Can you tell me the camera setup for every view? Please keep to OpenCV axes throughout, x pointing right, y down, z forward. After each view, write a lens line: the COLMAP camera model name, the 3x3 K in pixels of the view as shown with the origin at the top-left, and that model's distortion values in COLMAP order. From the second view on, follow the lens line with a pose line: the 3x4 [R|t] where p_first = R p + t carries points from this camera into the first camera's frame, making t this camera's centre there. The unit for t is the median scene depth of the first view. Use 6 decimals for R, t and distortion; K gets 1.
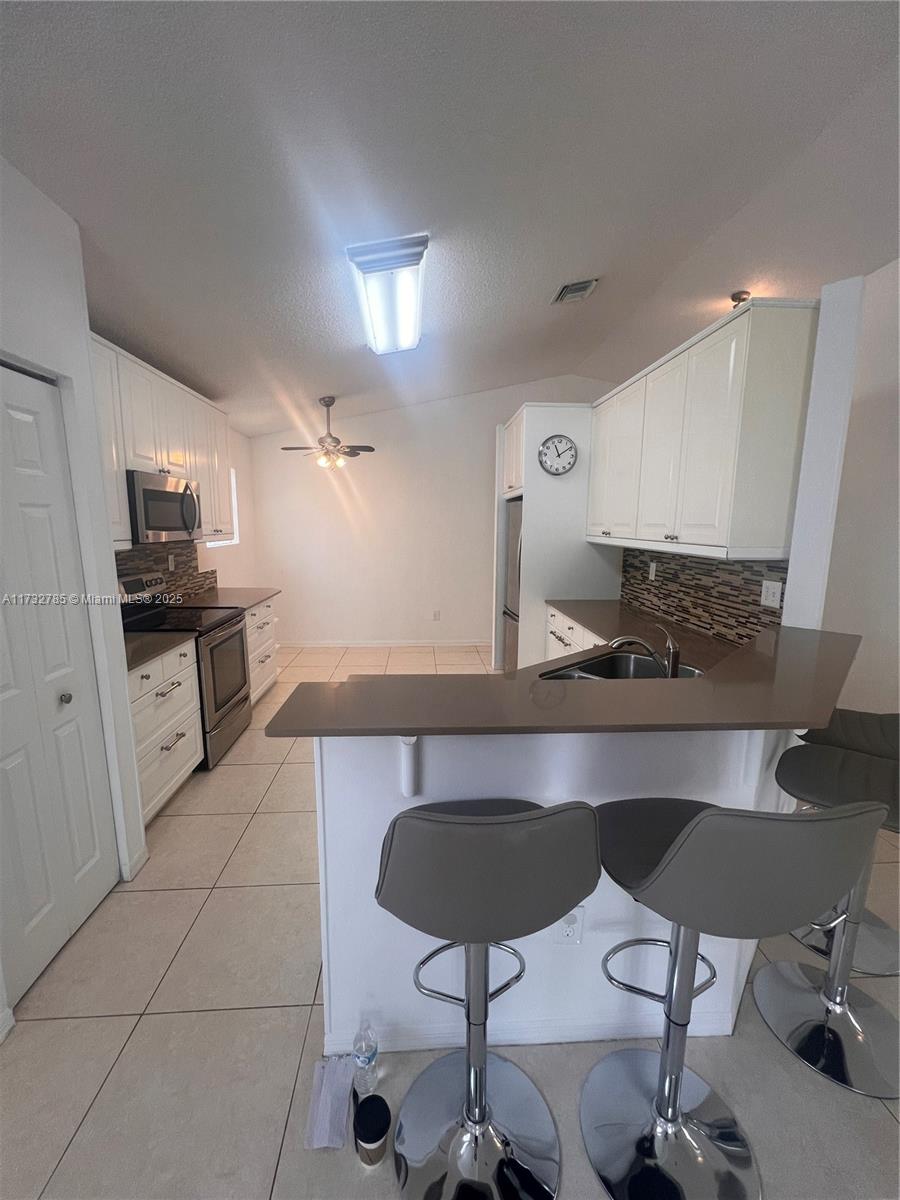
lens RADIAL K [[479.8, 0, 442.6], [0, 479.8, 598.7], [0, 0, 1]] dist [-0.001533, 0.000627]
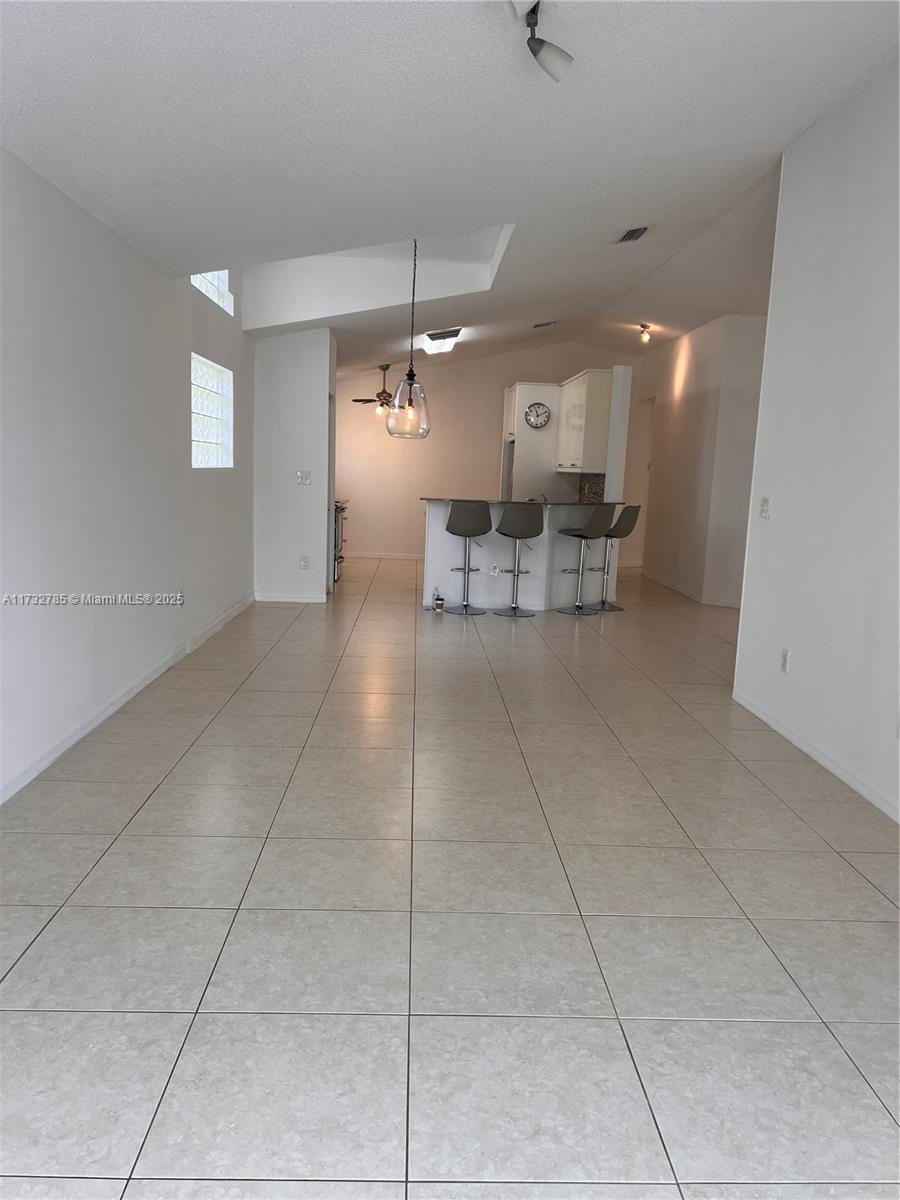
lens RADIAL K [[900.4, 0, 450.8], [0, 900.4, 605.7], [0, 0, 1]] dist [0.059550, 0.000799]
pose [[0.999335, 0.035378, -0.008849, 0.002409], [-0.035415, 0.999364, -0.004076, 0.407506], [0.008699, 0.004387, 0.999953, -2.304511]]
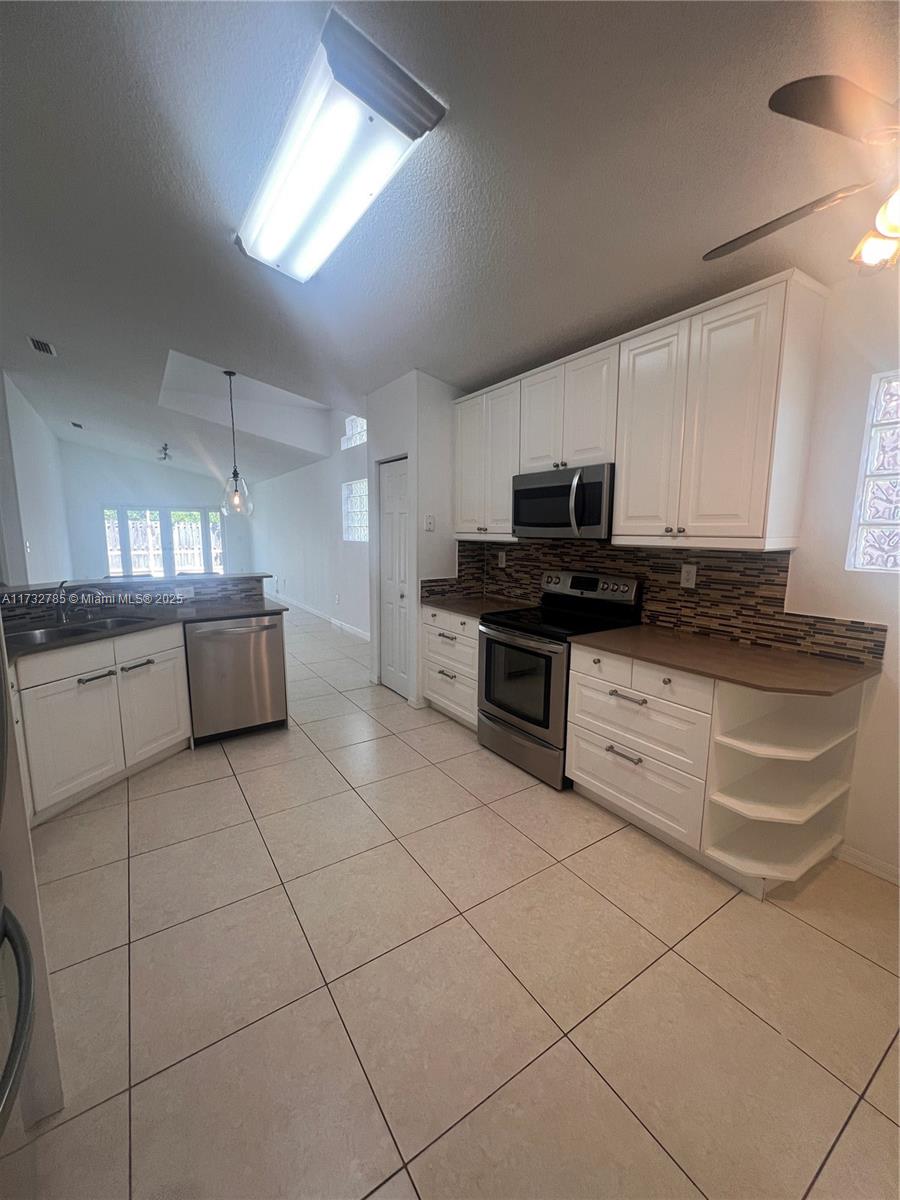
lens RADIAL K [[479.8, 0, 445.1], [0, 479.8, 599.7], [0, 0, 1]] dist [-0.001533, 0.000627]
pose [[-0.866400, 0.065509, -0.495034, 0.099940], [-0.086140, 0.956889, 0.277388, -0.233675], [0.491864, 0.282971, -0.823406, 1.607898]]
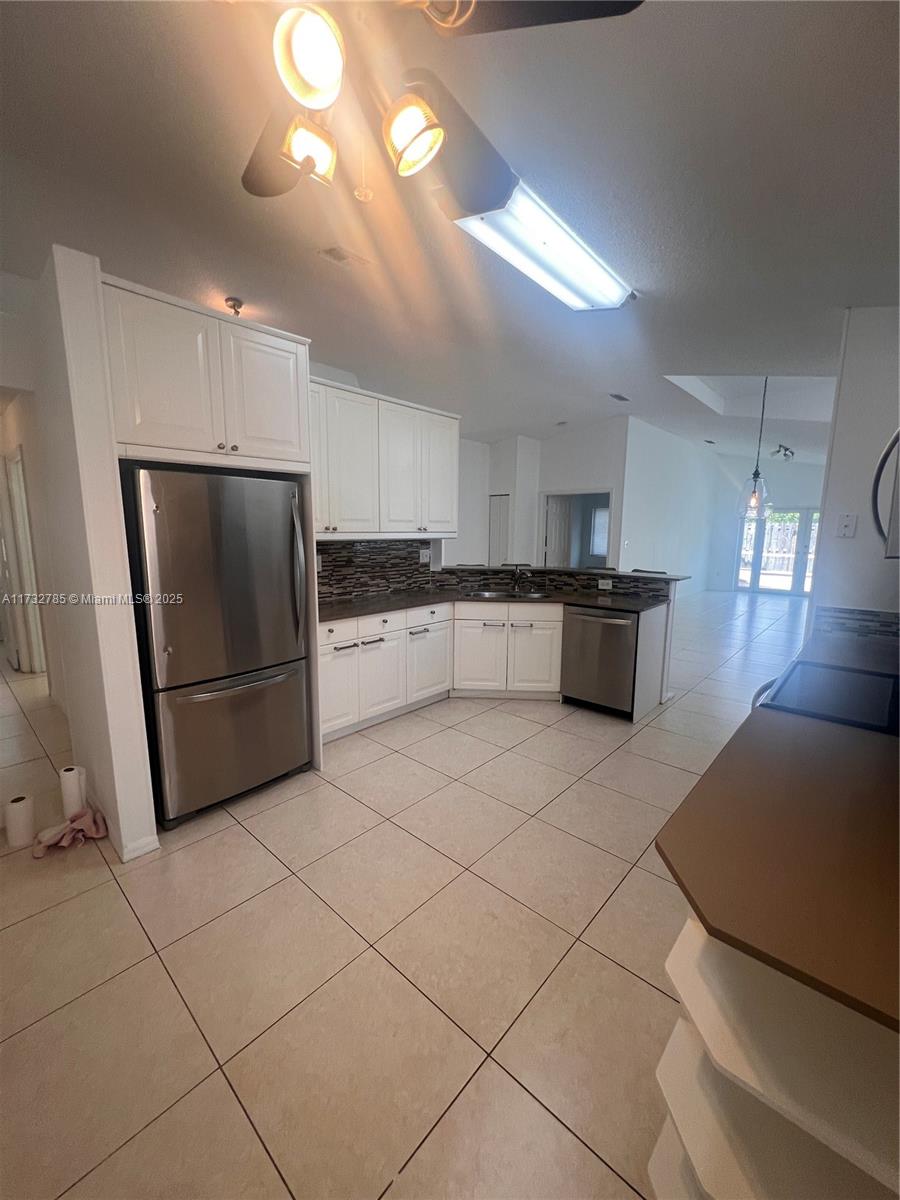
lens RADIAL K [[479.8, 0, 453.0], [0, 479.8, 596.0], [0, 0, 1]] dist [-0.001533, 0.000627]
pose [[-0.711952, -0.111271, 0.693356, -0.552773], [0.098833, 0.961661, 0.255812, -0.242884], [-0.695238, 0.250653, -0.673659, 1.605475]]
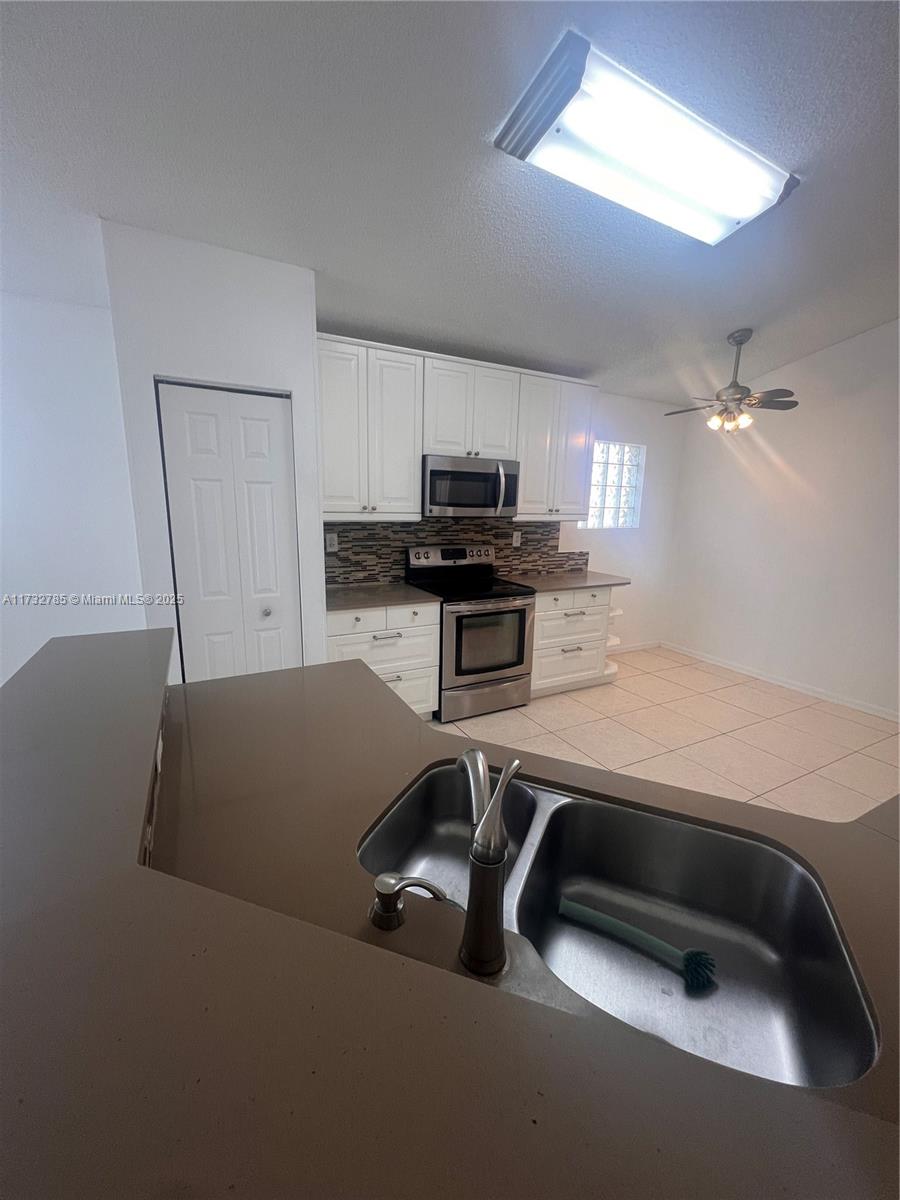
lens RADIAL K [[479.8, 0, 449.3], [0, 479.8, 600.2], [0, 0, 1]] dist [-0.001533, 0.000627]
pose [[0.422994, 0.181834, -0.887701, 0.412509], [-0.159565, 0.979297, 0.124563, -0.057182], [0.891973, 0.088957, 0.443251, 0.448515]]
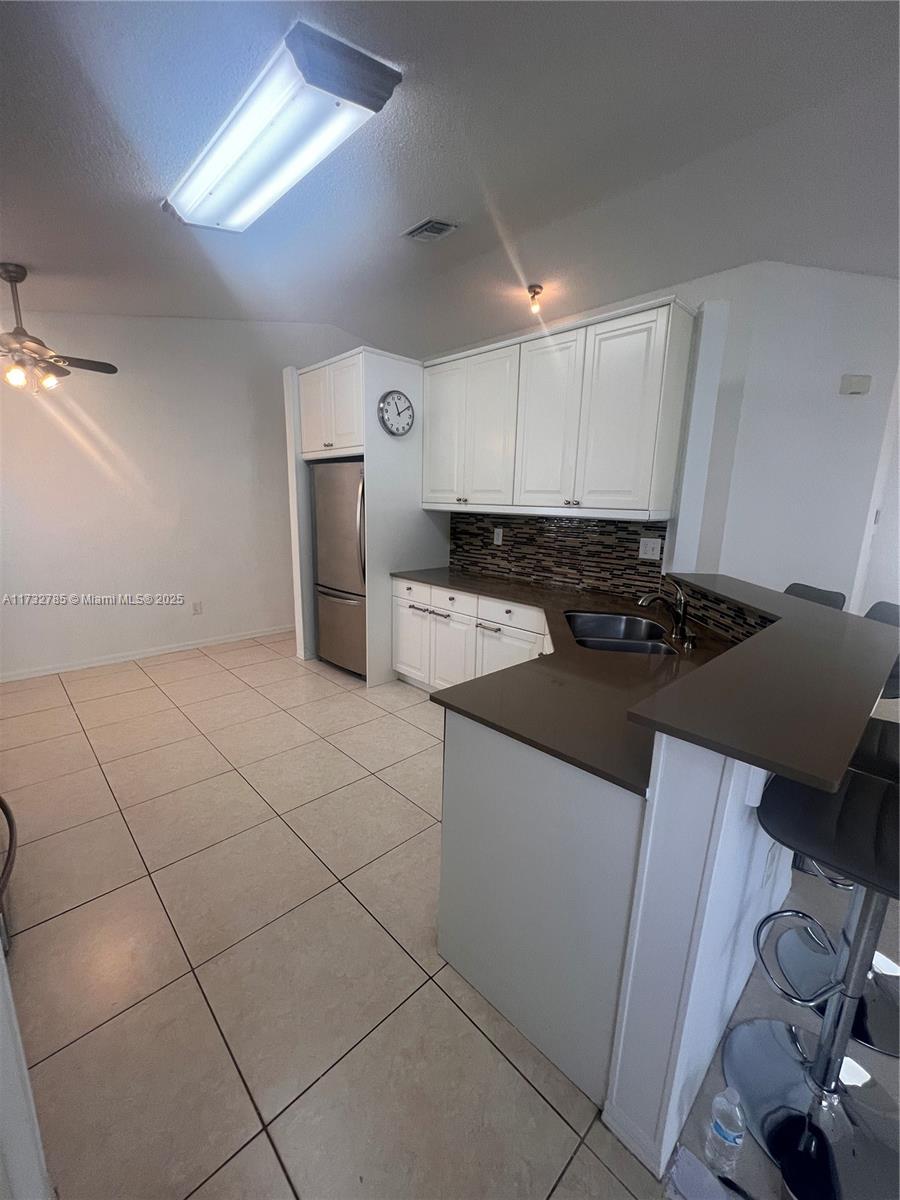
lens RADIAL K [[479.8, 0, 444.1], [0, 479.8, 601.2], [0, 0, 1]] dist [-0.001533, 0.000627]
pose [[0.756035, -0.124920, 0.642499, -0.374519], [0.084879, 0.992041, 0.093003, -0.025371], [-0.649004, -0.015779, 0.760621, 0.278690]]
